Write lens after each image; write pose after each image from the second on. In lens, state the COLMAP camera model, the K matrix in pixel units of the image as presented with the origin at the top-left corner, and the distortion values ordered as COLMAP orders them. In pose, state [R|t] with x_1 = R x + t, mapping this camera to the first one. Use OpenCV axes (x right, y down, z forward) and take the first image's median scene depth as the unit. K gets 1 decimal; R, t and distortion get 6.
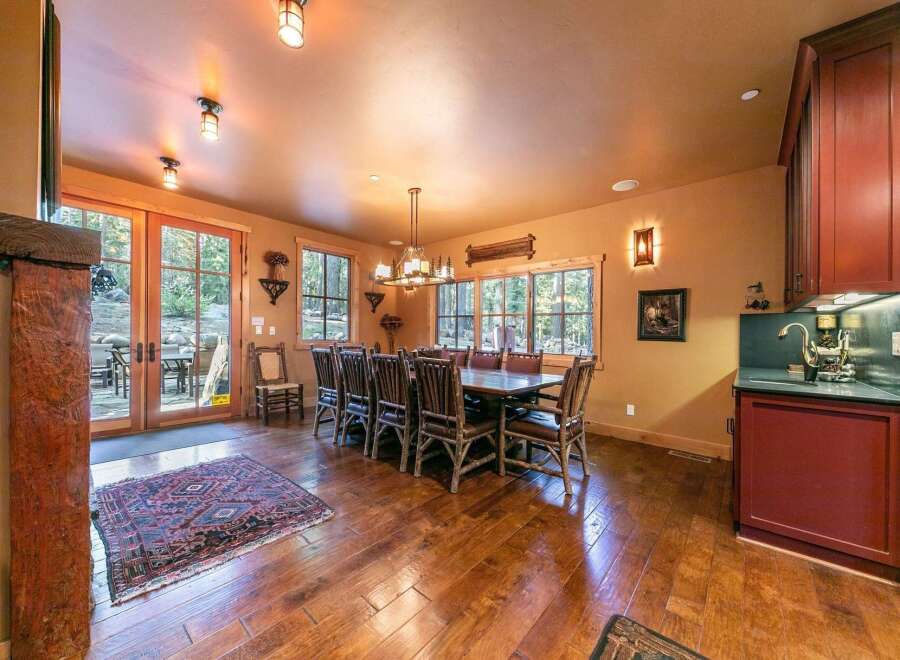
lens RADIAL K [[347.8, 0, 448.5], [0, 347.8, 332.9], [0, 0, 1]] dist [0.001184, -0.000042]
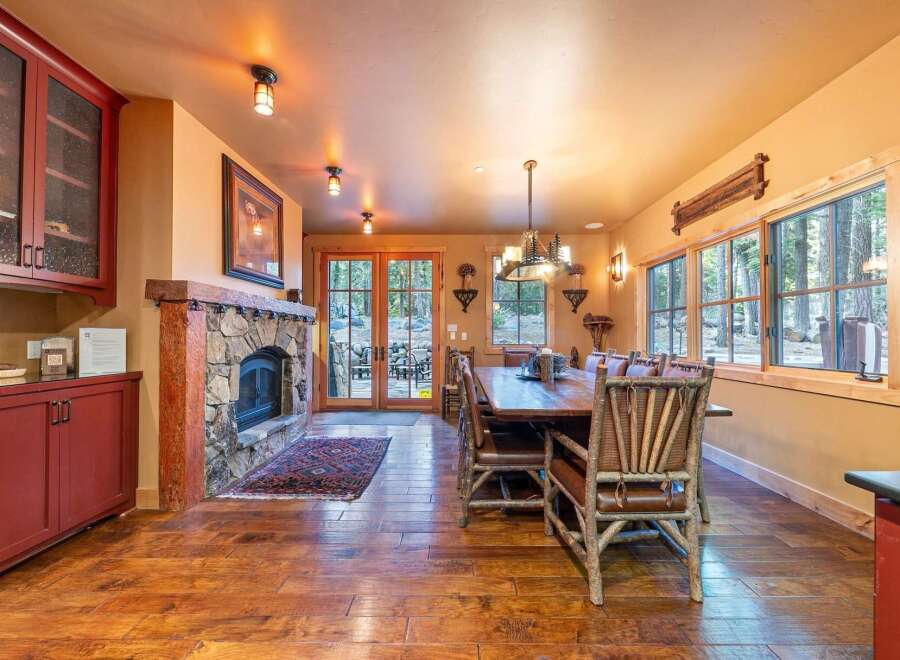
lens RADIAL K [[368.5, 0, 451.0], [0, 368.5, 336.0], [0, 0, 1]] dist [0.000484, -0.000027]
pose [[0.634738, -0.024716, -0.772332, 0.375591], [0.016449, 0.999694, -0.018474, 0.014313], [0.772553, -0.000978, 0.634950, 0.234386]]
